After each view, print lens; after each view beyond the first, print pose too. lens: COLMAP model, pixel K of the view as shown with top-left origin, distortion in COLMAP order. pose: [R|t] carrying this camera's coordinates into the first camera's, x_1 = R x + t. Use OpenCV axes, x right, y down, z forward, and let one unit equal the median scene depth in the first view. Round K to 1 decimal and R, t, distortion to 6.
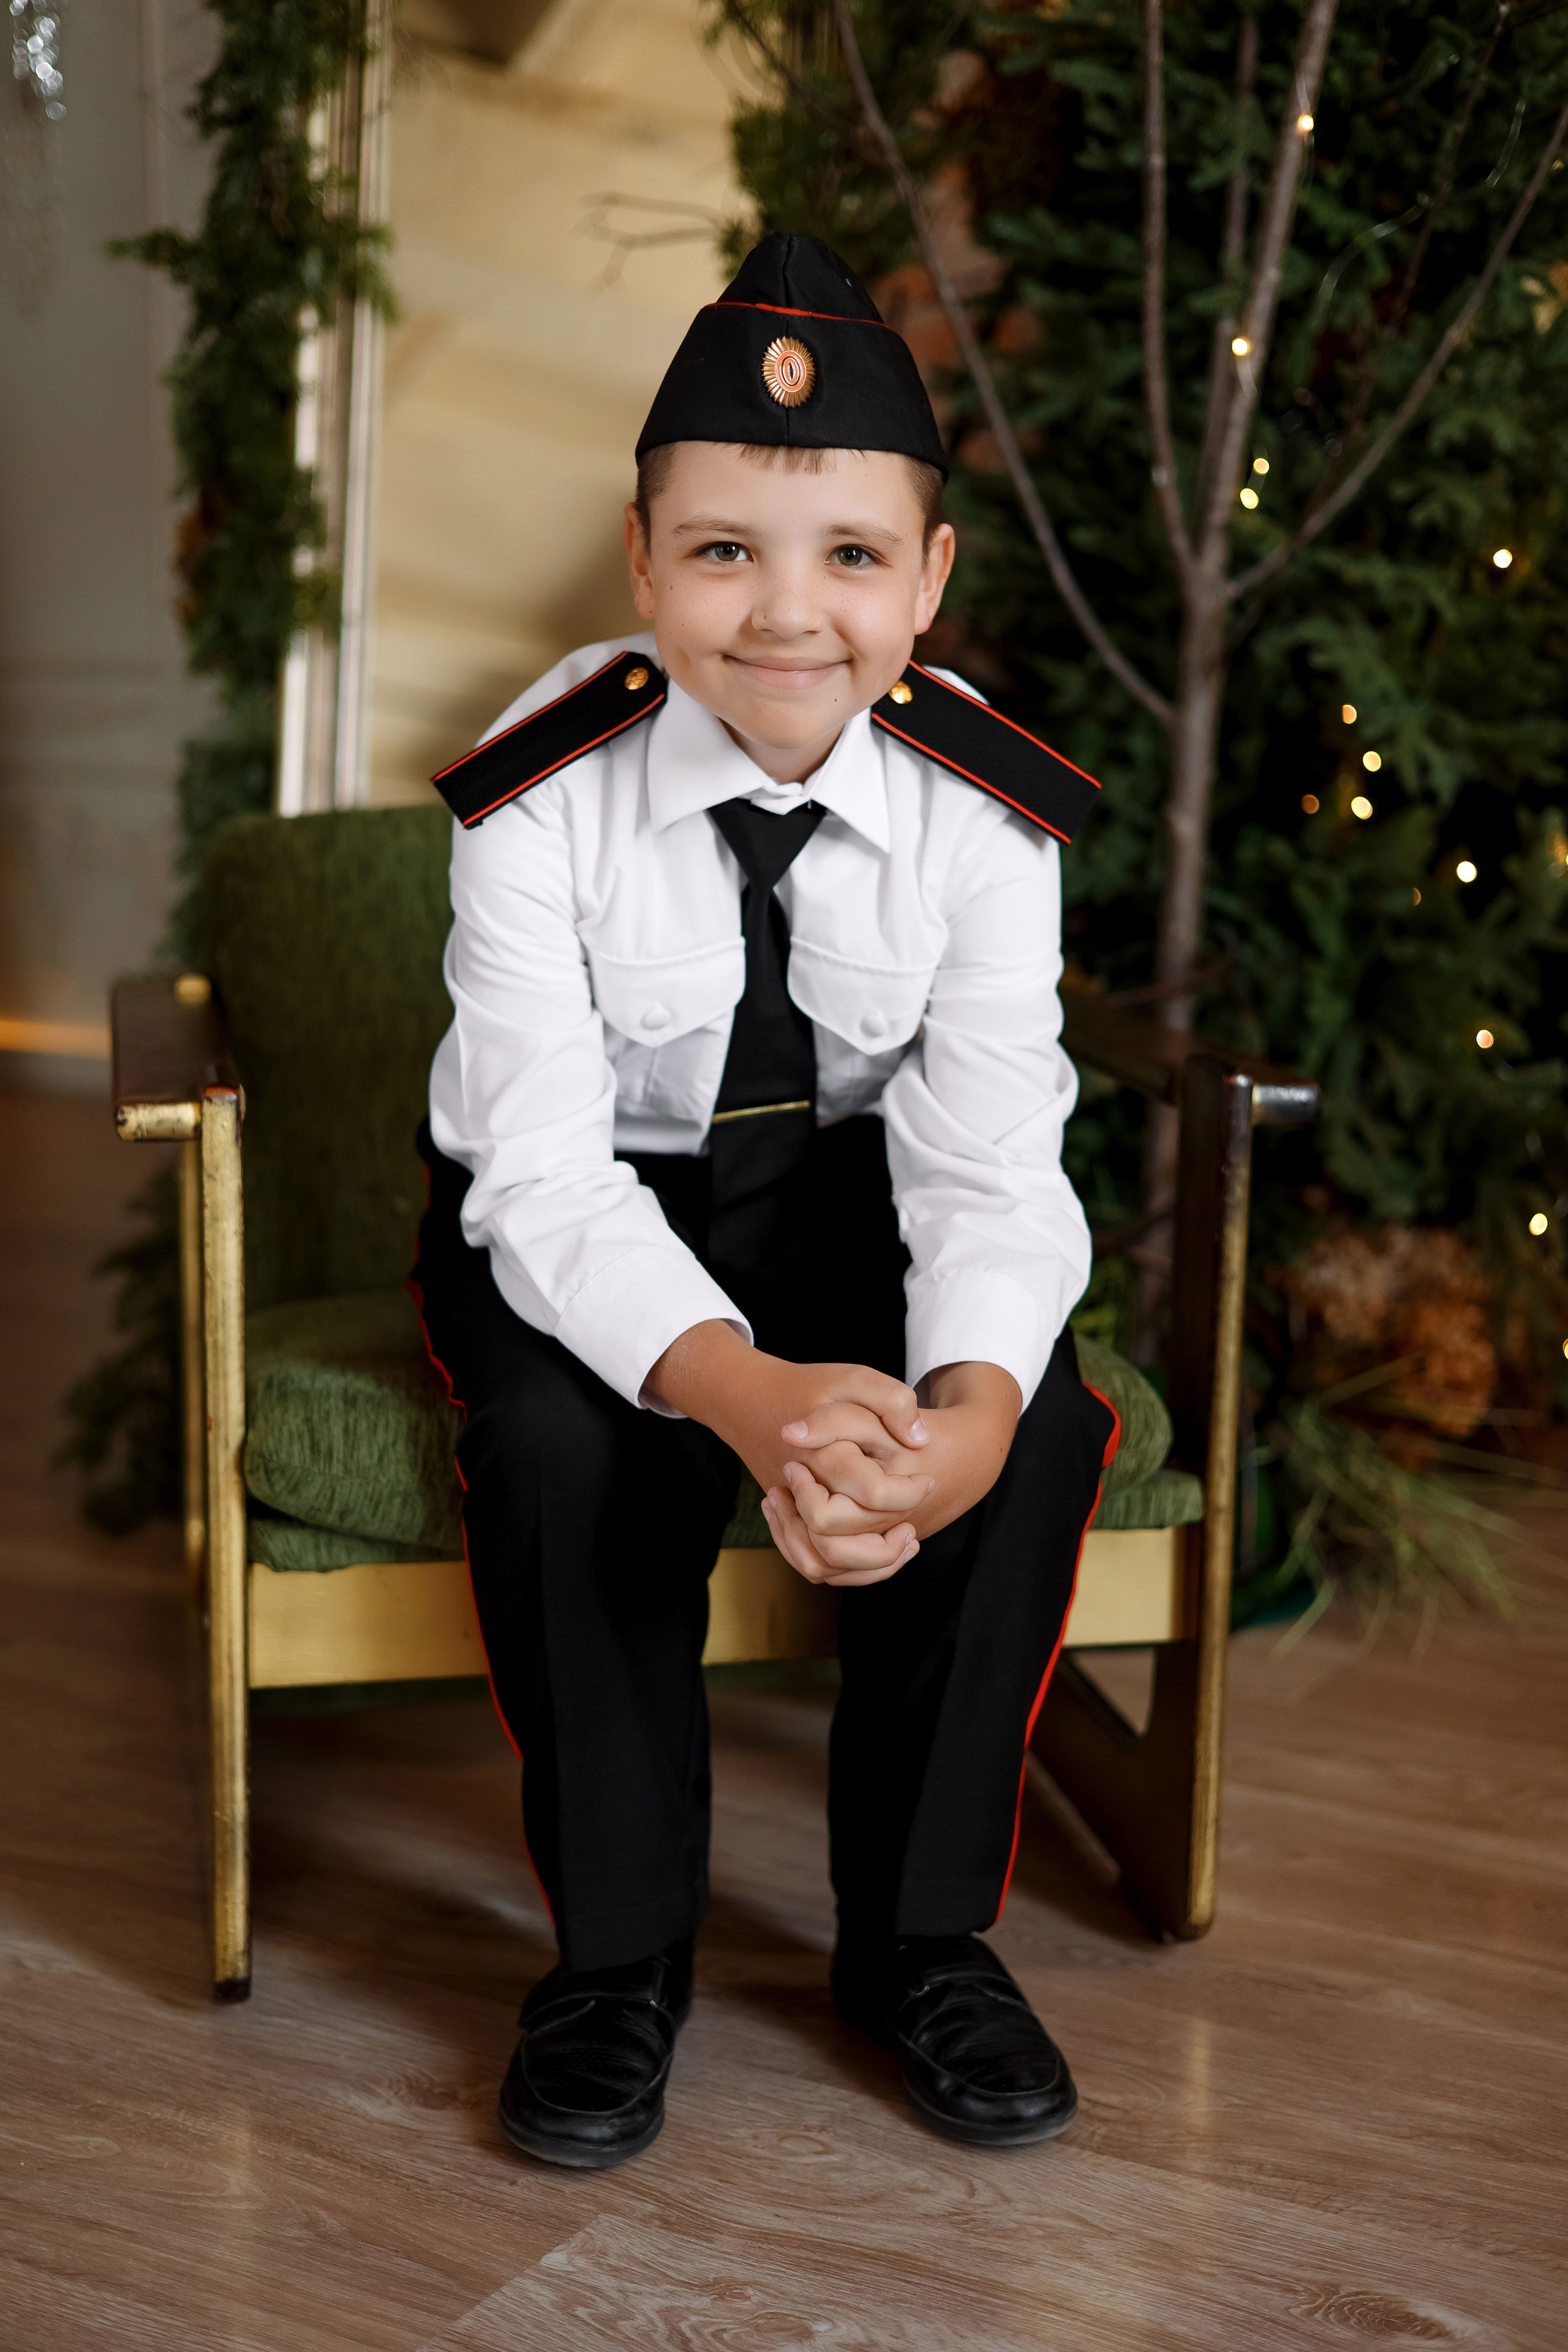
lens RADIAL K [[3475.3, 0, 838.5], [0, 3475.3, 1123.7], [0, 0, 1]] dist [0.008844, 0.000000]
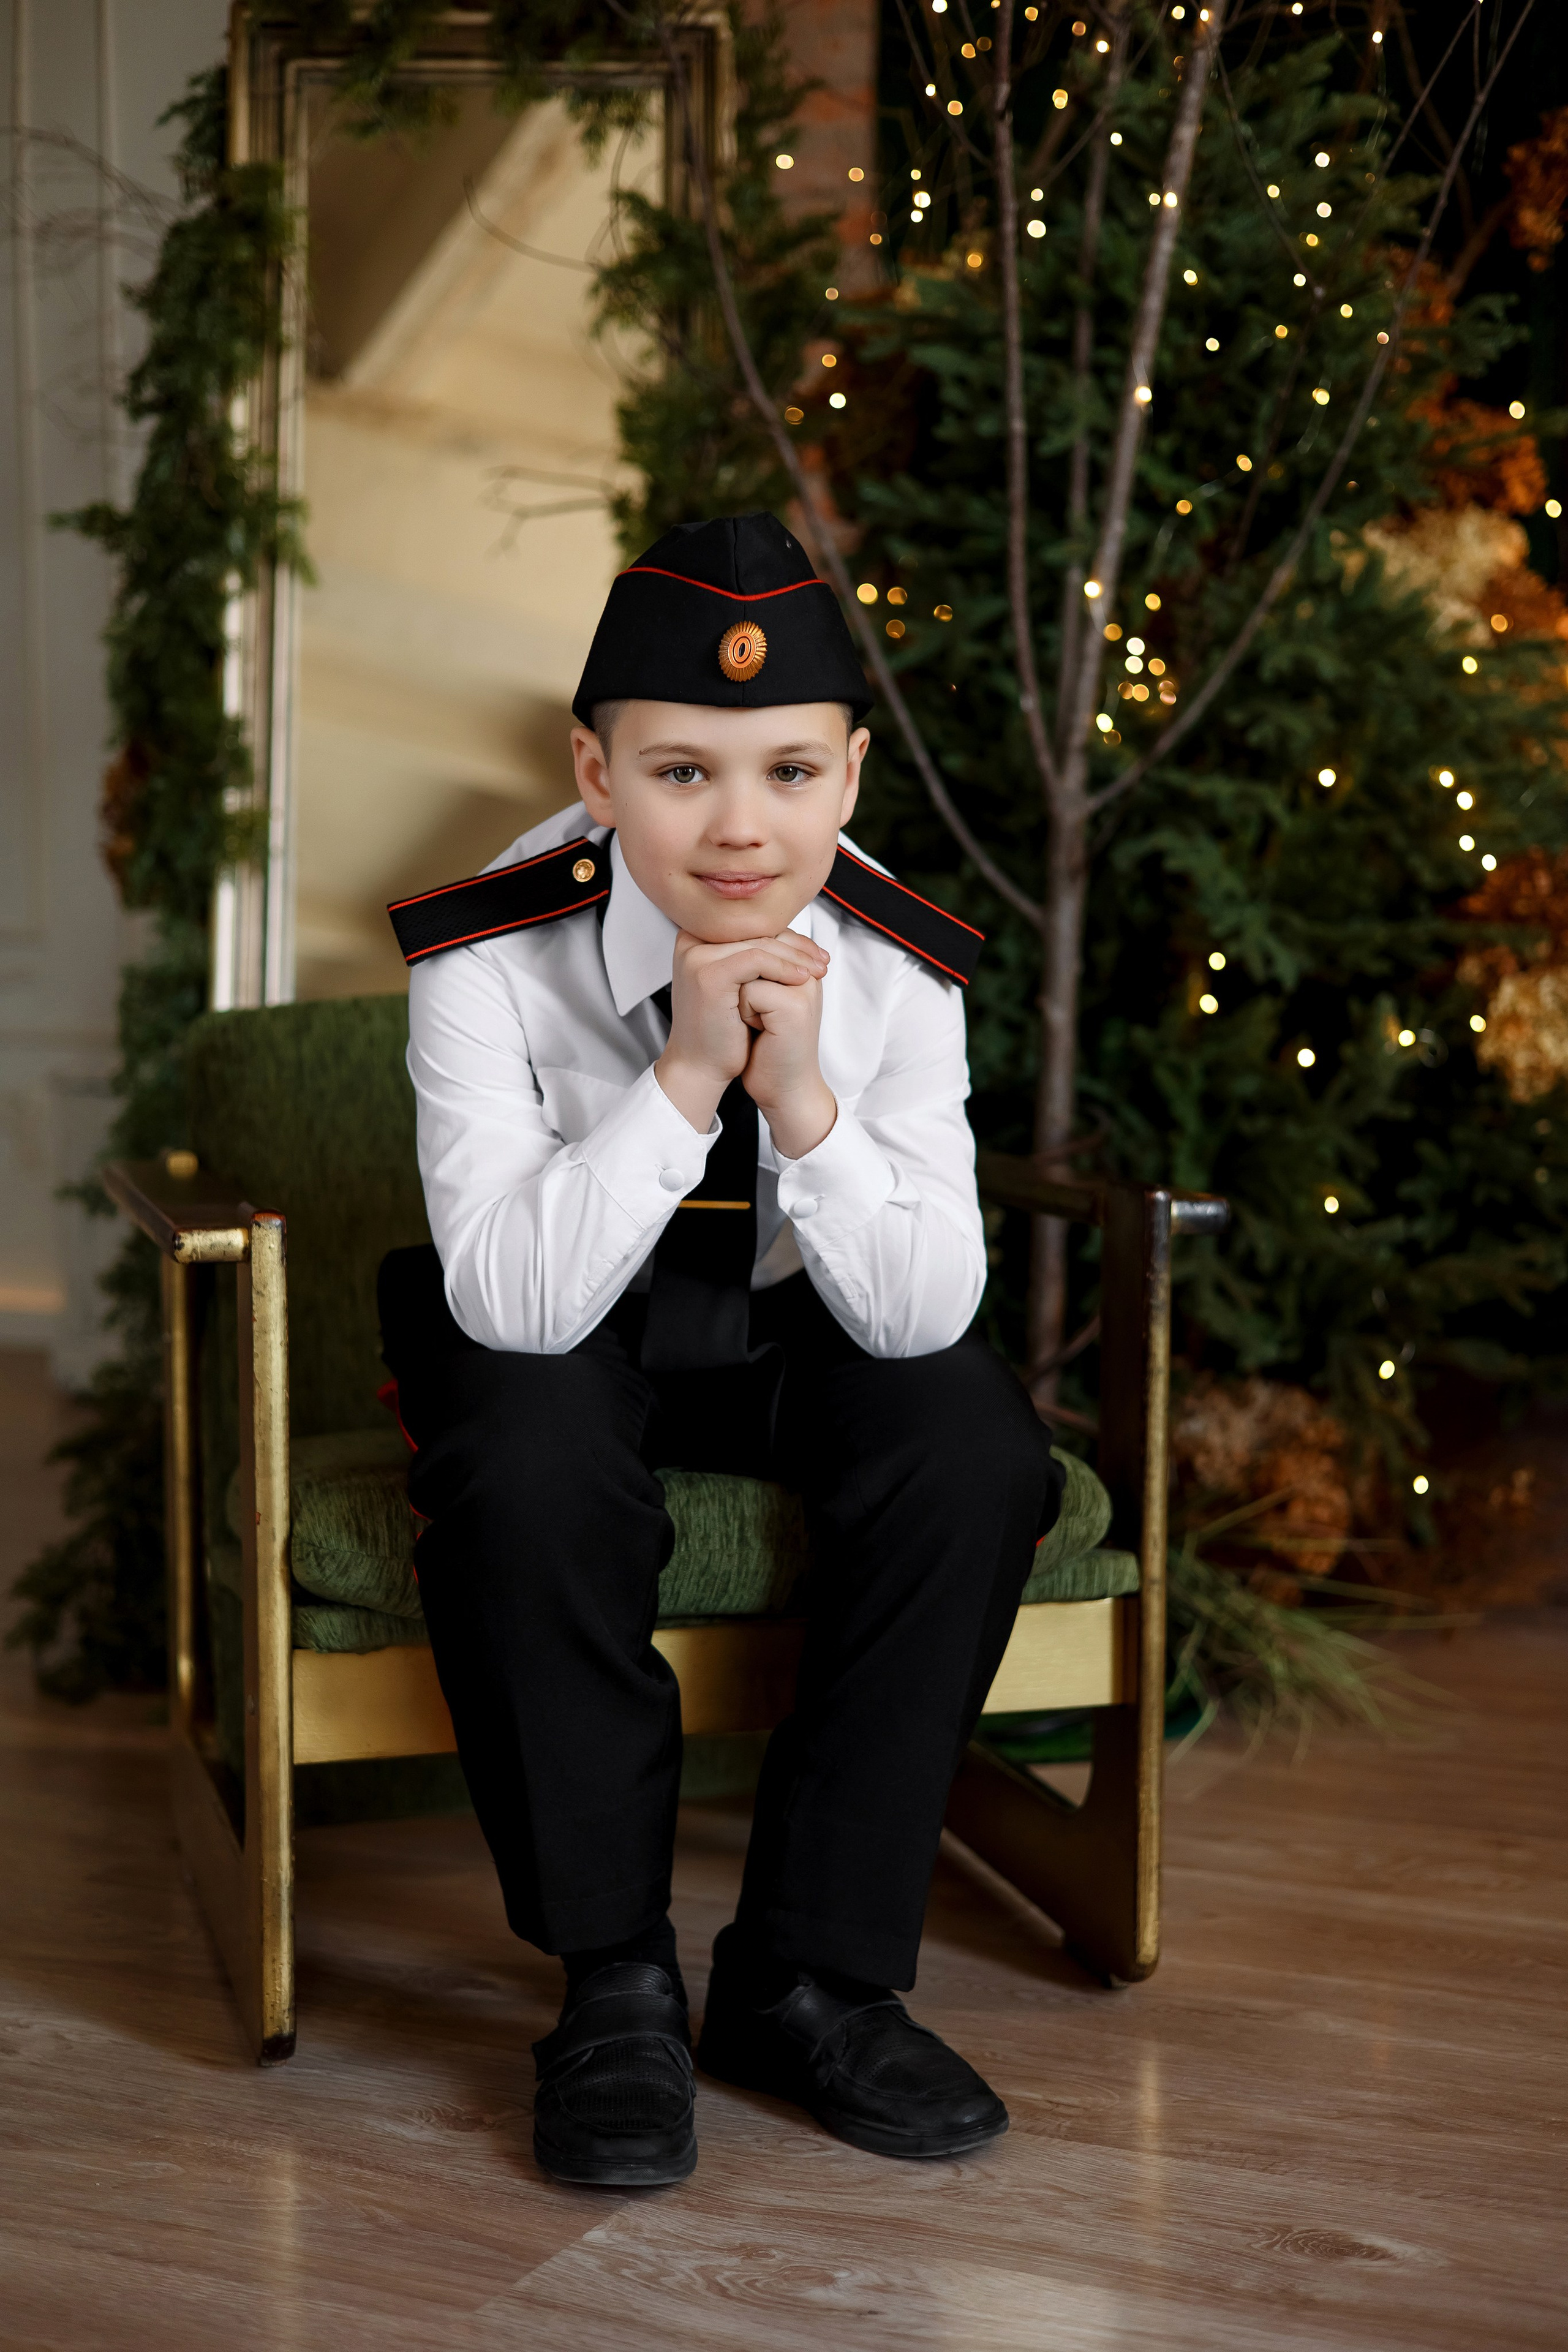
lens RADIAL K [[3475.3, 0, 841.7], [0, 3475.3, 1106.5], [0, 0, 1]] dist [0.008844, 0.000000]
pose [[0.997559, -0.020968, 0.066604, -0.041828], [0.027146, 0.995272, -0.093256, 0.043338], [-0.064334, 0.094837, 0.993412, -0.089634]]
